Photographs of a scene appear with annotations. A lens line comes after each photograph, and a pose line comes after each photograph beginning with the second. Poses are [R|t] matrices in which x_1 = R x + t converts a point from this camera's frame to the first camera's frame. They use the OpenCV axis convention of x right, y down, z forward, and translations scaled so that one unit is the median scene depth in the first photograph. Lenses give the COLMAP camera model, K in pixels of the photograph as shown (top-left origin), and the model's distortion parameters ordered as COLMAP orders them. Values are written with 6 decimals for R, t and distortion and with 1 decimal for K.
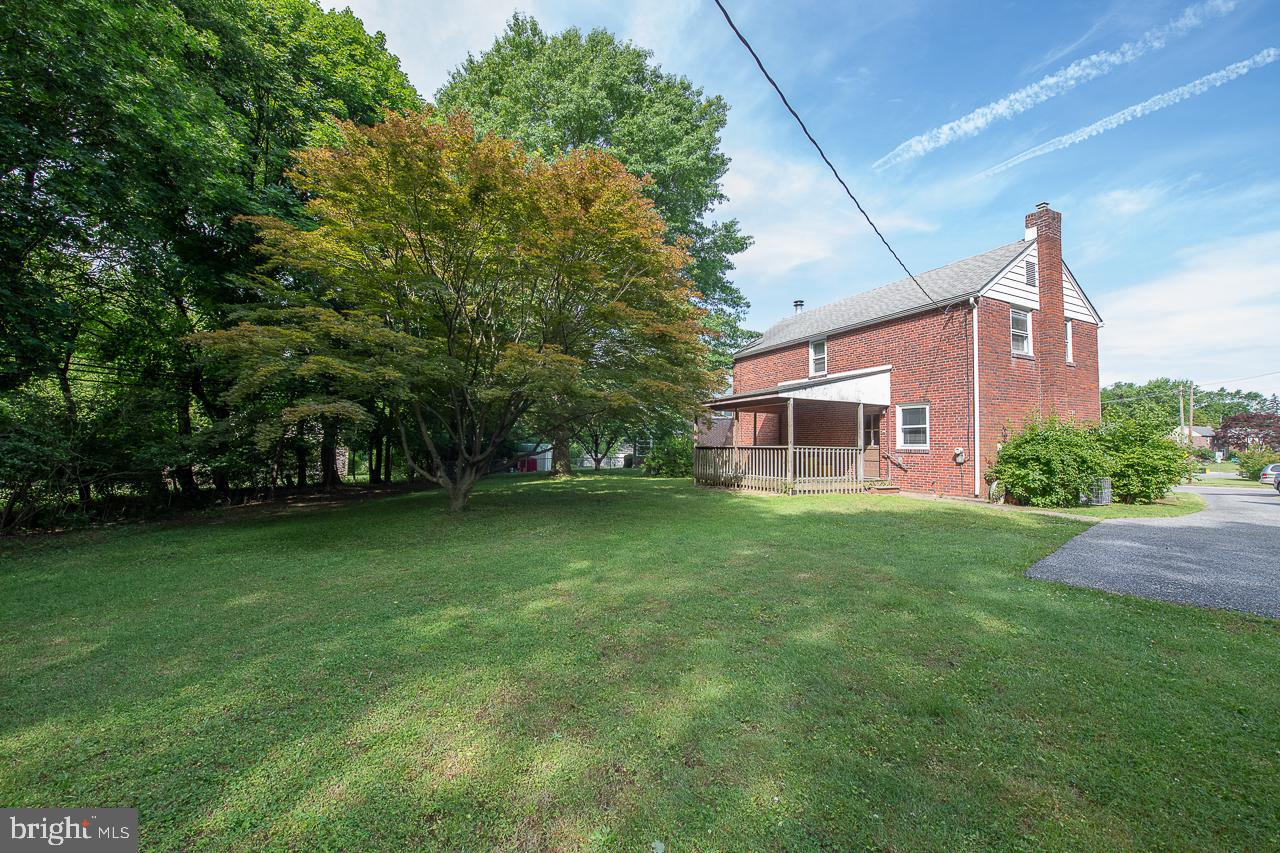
lens RADIAL K [[512.8, 0, 642.4], [0, 512.8, 425.8], [0, 0, 1]] dist [-0.018824, -0.000112]
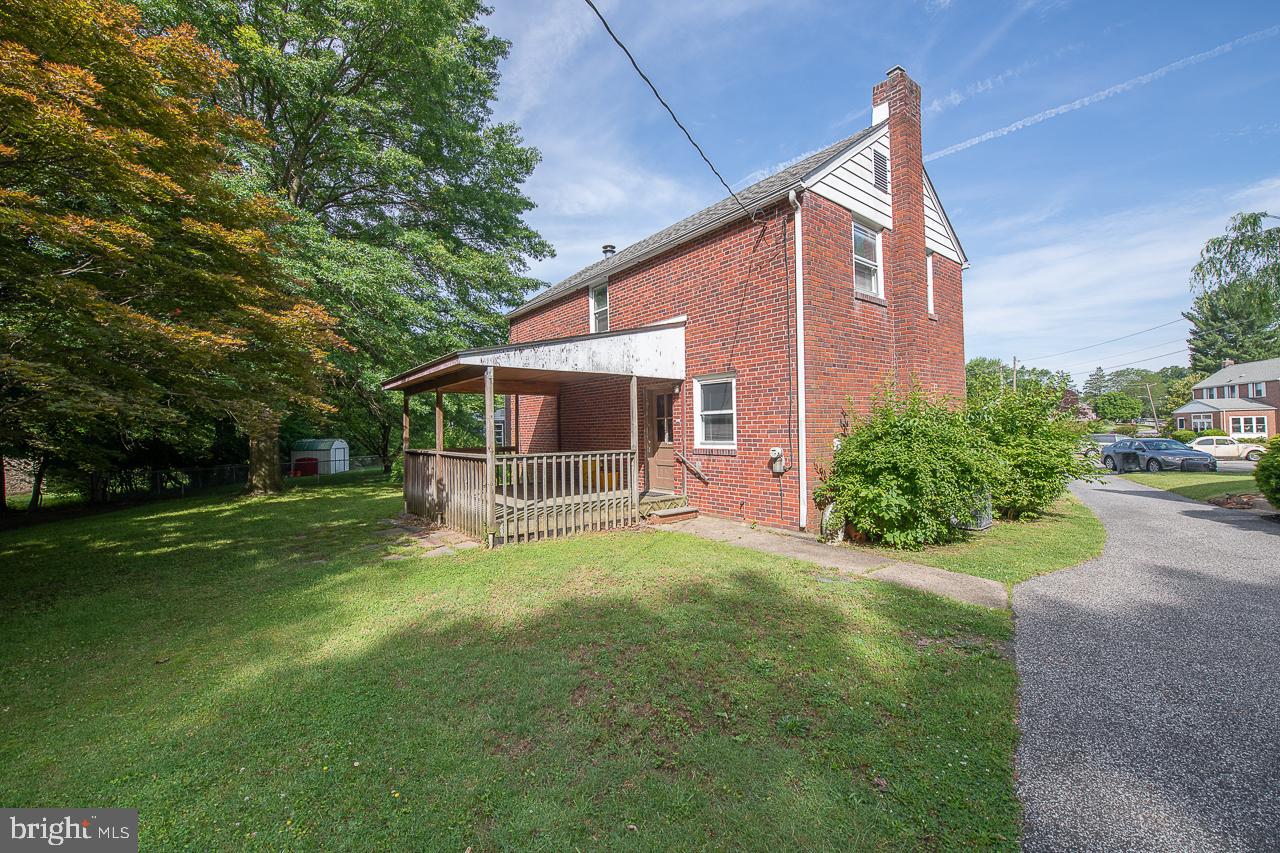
lens RADIAL K [[512.8, 0, 641.2], [0, 512.8, 426.8], [0, 0, 1]] dist [-0.018824, -0.000112]
pose [[0.975899, -0.031234, 0.215975, 0.319820], [0.023291, 0.998959, 0.039227, -0.008190], [-0.216975, -0.033252, 0.975611, 0.424402]]
